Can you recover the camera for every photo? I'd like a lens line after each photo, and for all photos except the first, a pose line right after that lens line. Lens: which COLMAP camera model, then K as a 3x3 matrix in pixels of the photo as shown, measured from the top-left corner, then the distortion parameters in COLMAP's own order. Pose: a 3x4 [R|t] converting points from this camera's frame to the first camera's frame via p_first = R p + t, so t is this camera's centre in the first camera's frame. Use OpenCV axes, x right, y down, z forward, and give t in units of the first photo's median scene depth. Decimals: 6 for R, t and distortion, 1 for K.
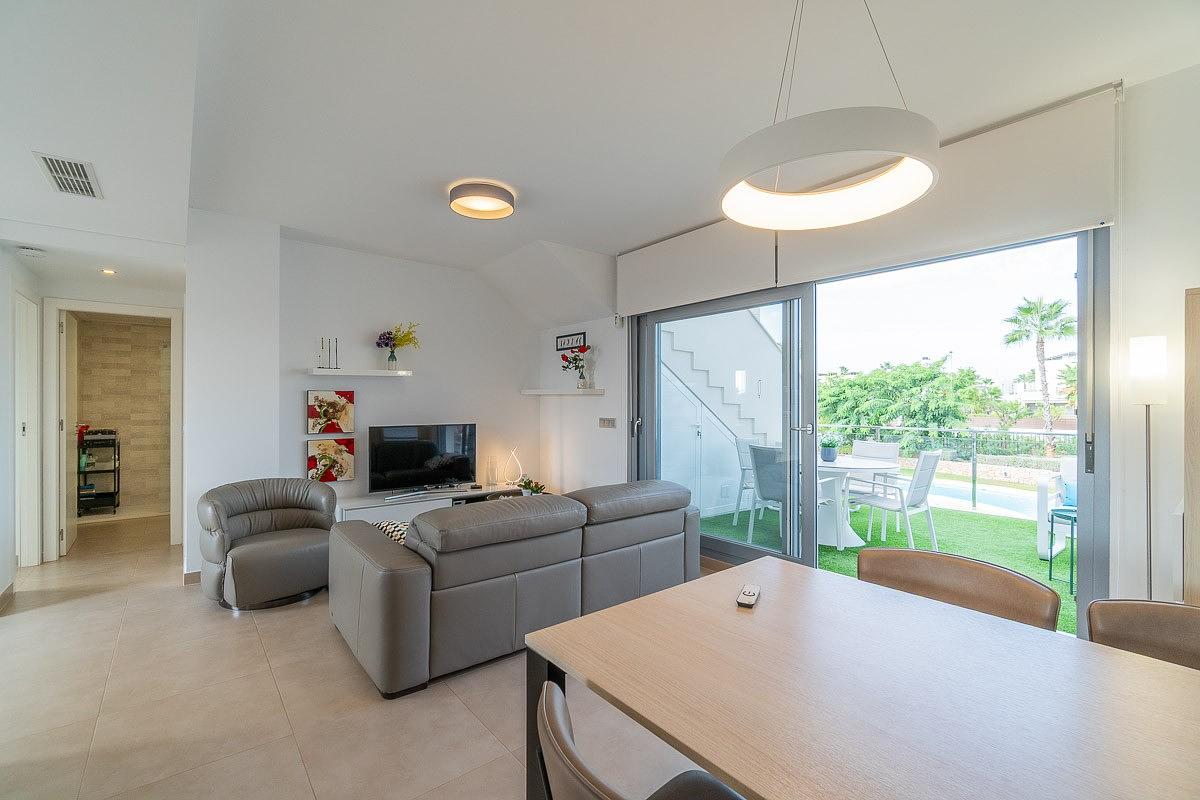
lens RADIAL K [[516.8, 0, 597.7], [0, 516.8, 399.6], [0, 0, 1]] dist [0.002602, -0.000282]
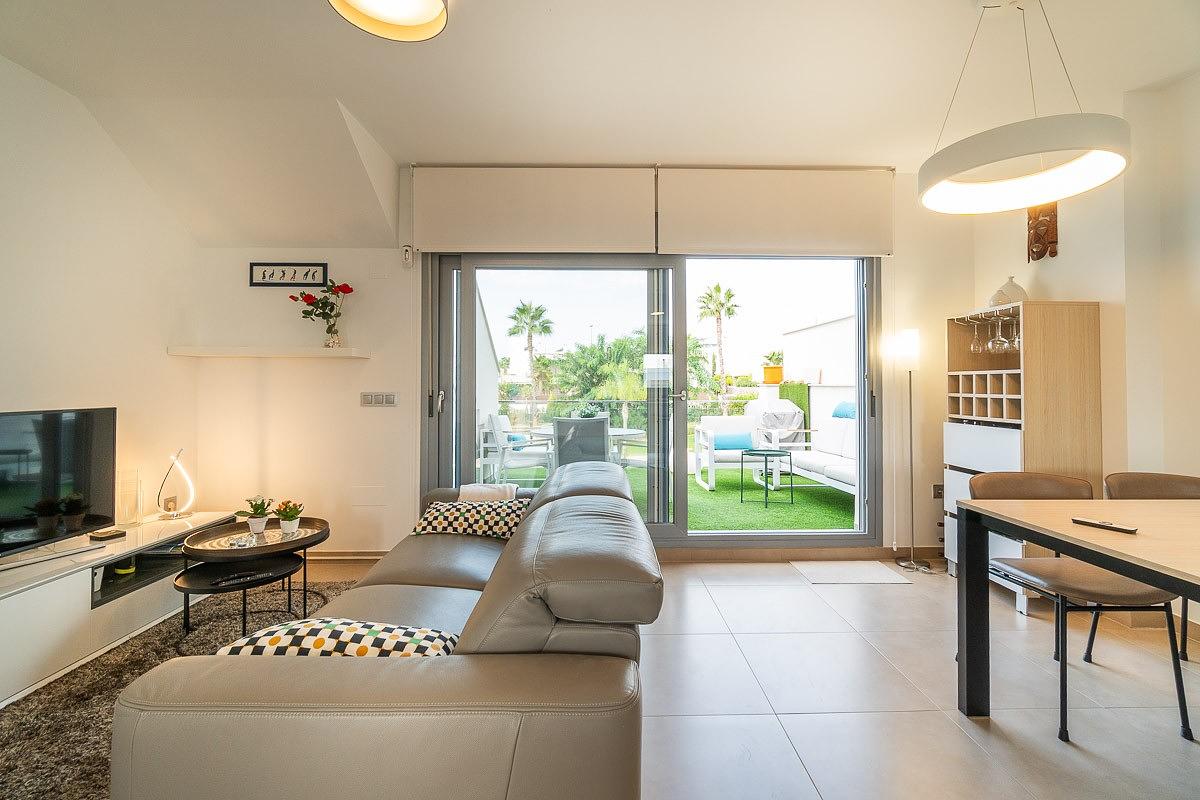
lens RADIAL K [[516.8, 0, 607.1], [0, 516.8, 374.0], [0, 0, 1]] dist [0.002602, -0.000282]
pose [[0.605097, 0.014016, 0.796028, -0.343945], [-0.002484, 0.999873, -0.015718, 0.020355], [-0.796148, 0.007534, 0.605055, 0.329167]]
